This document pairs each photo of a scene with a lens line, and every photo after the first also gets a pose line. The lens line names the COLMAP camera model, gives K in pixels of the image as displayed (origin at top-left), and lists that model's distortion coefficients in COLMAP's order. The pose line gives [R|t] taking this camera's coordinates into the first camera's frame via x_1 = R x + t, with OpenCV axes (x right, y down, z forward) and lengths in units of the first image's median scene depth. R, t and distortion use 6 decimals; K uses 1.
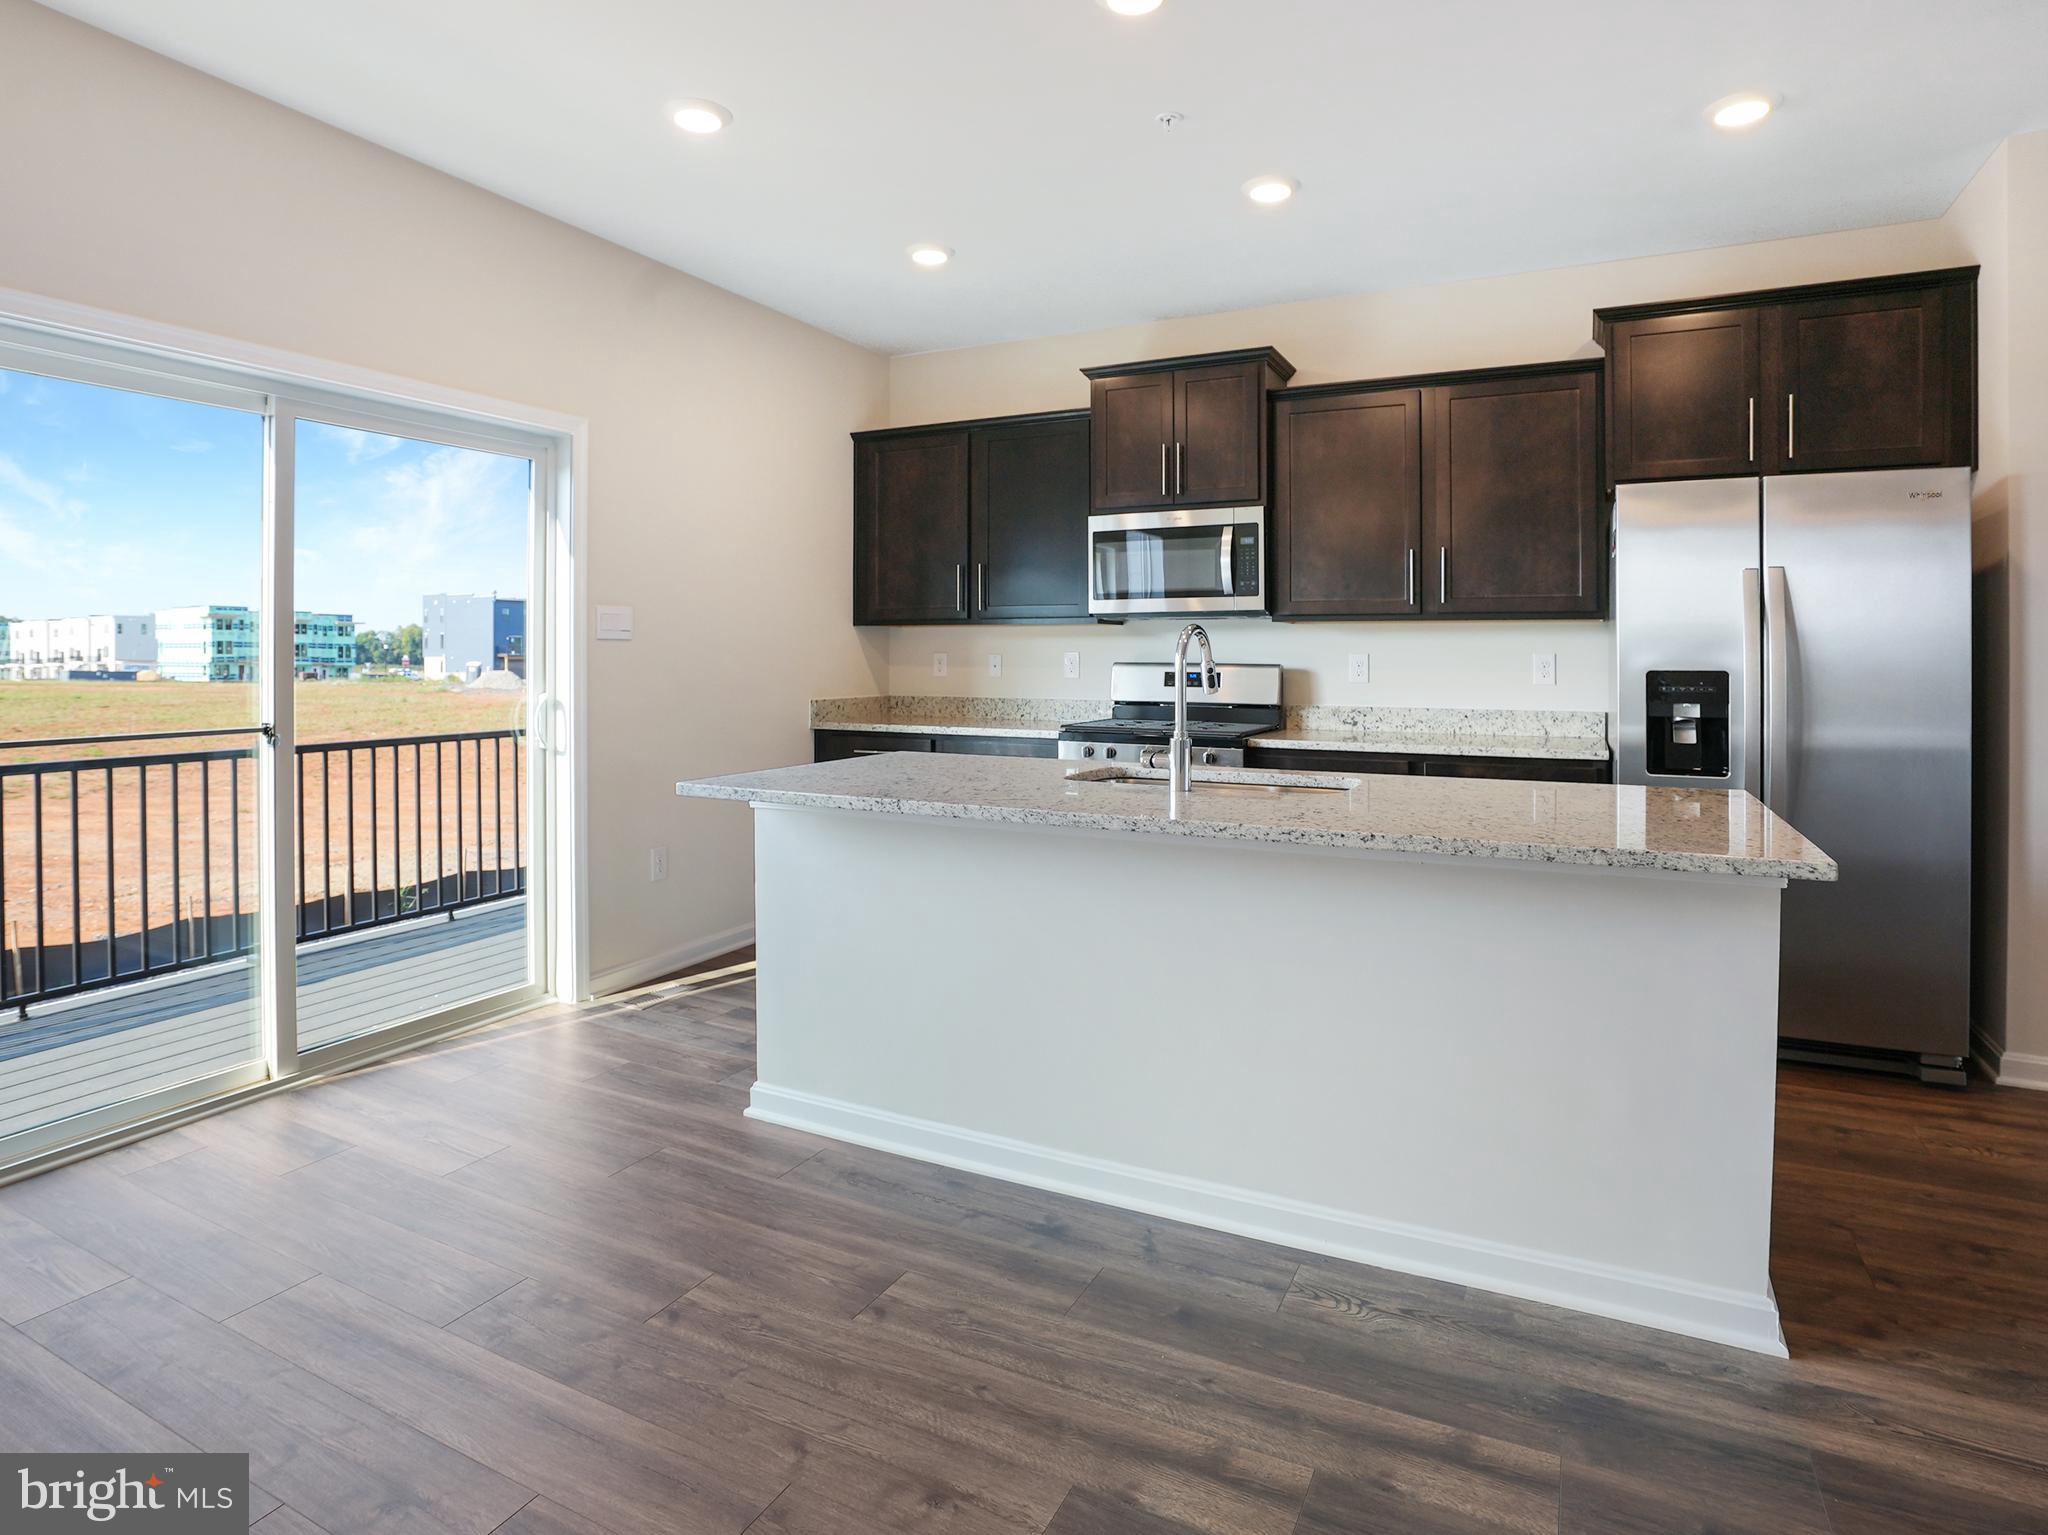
lens RADIAL K [[1069.7, 0, 982.7], [0, 1069.7, 705.5], [0, 0, 1]] dist [-0.050172, 0.013306]
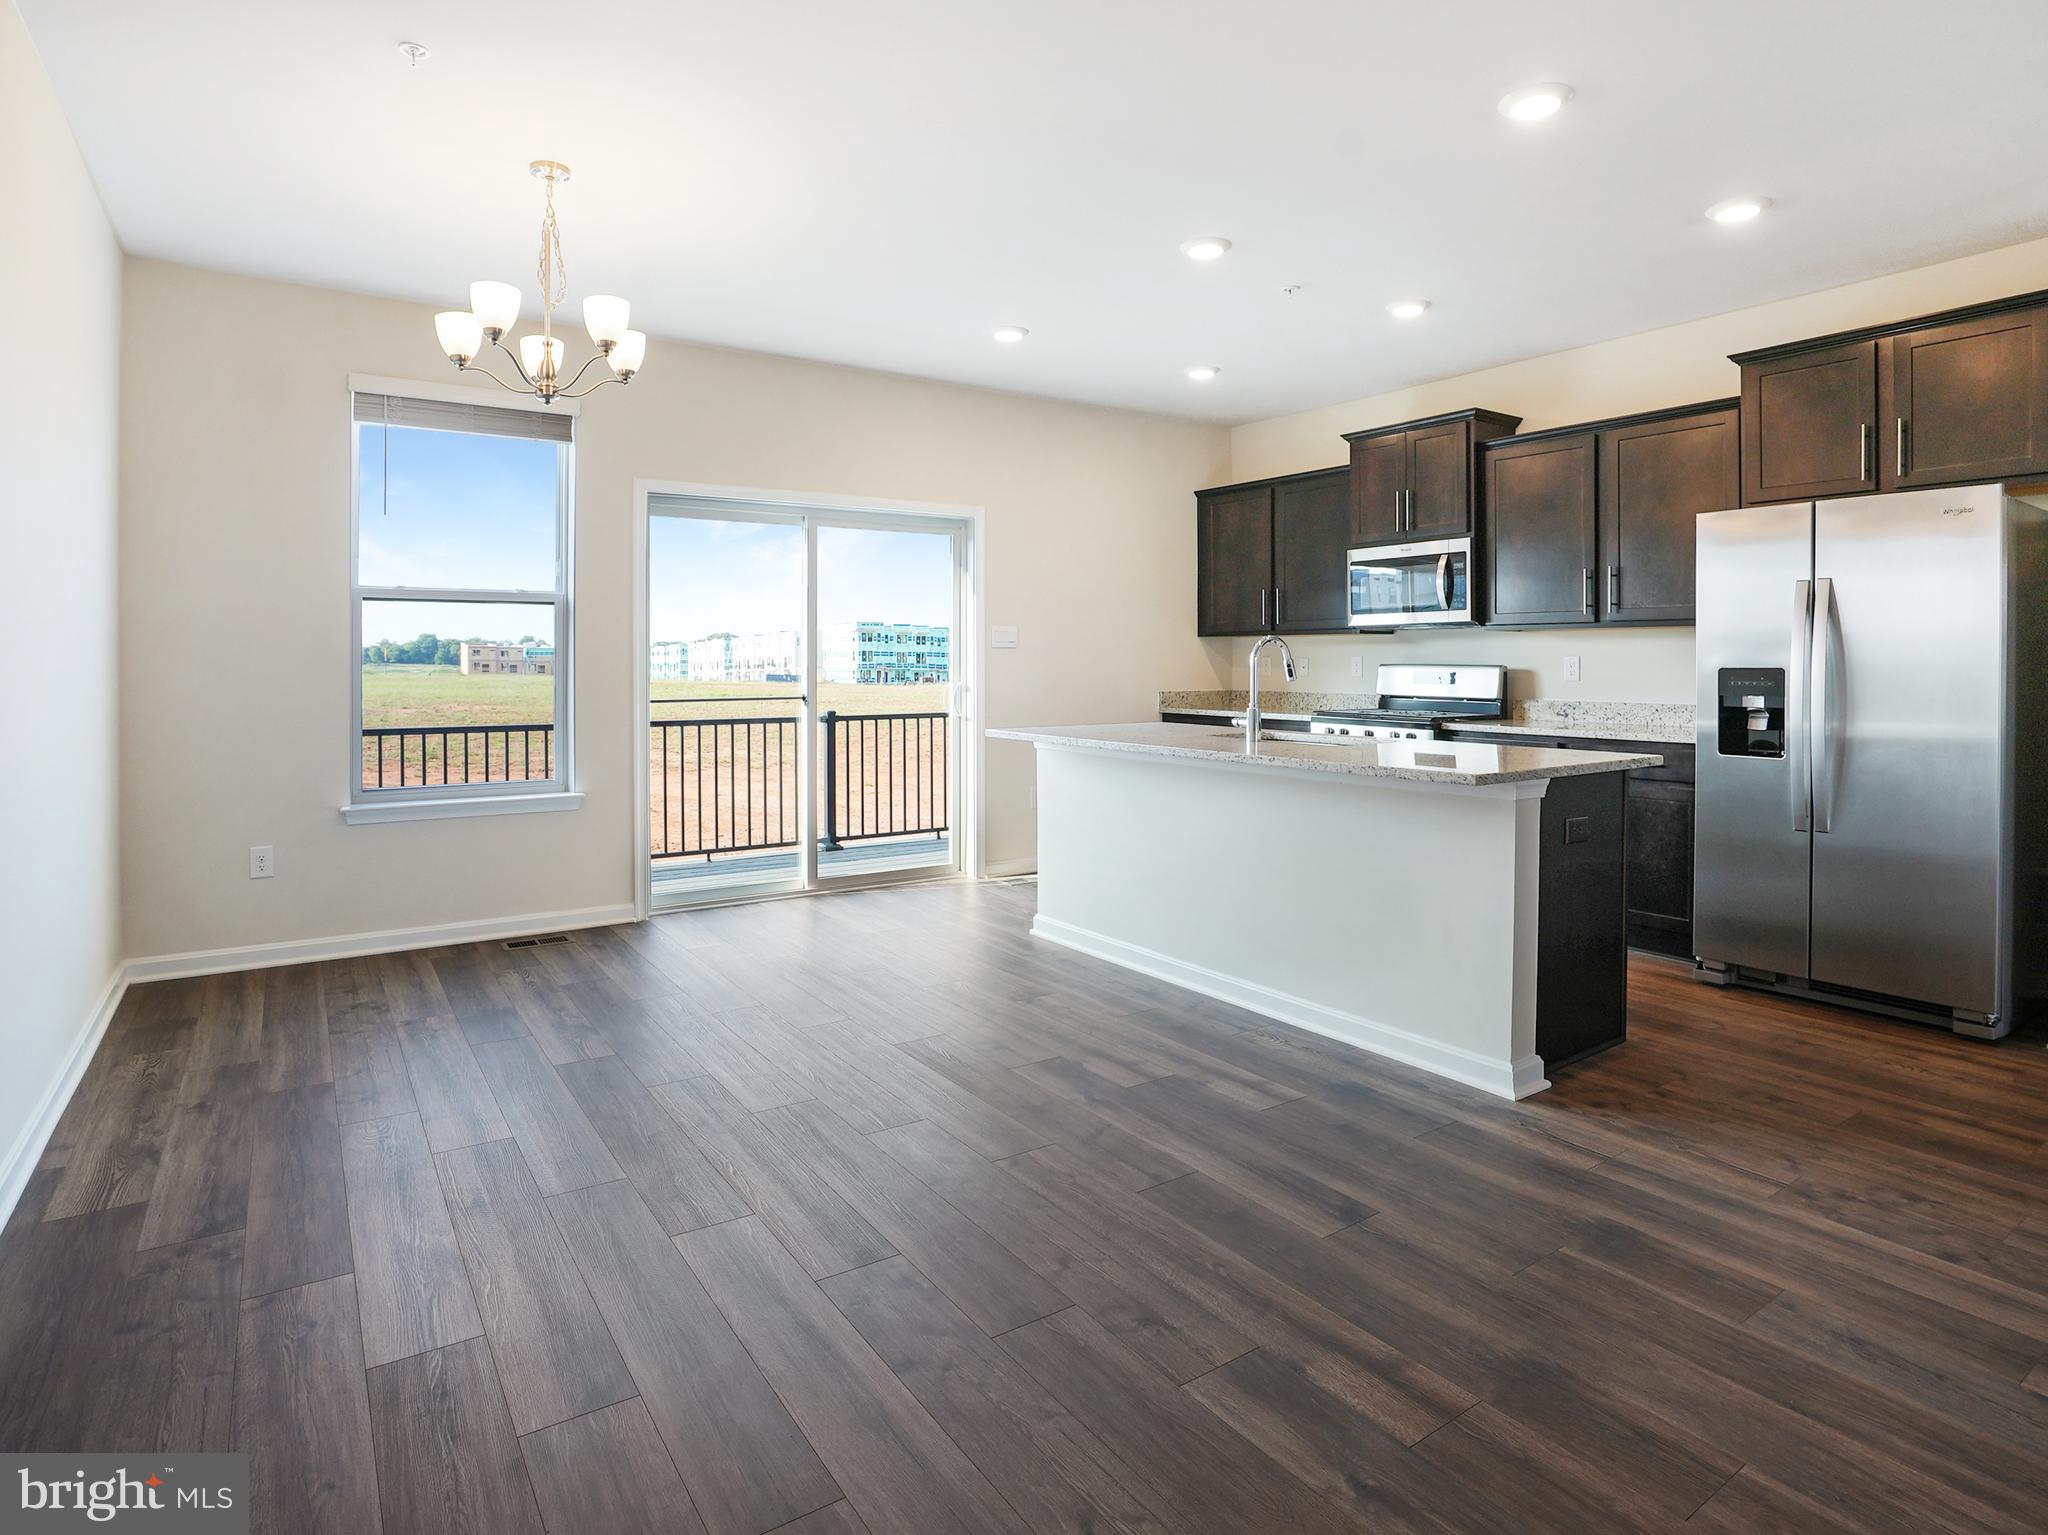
lens RADIAL K [[1069.7, 0, 1020.4], [0, 1069.7, 764.5], [0, 0, 1]] dist [-0.050172, 0.013306]
pose [[0.880668, 0.042720, -0.471804, 0.395658], [-0.020165, 0.998403, 0.052763, 0.023637], [0.473305, -0.036953, 0.880123, -0.349761]]
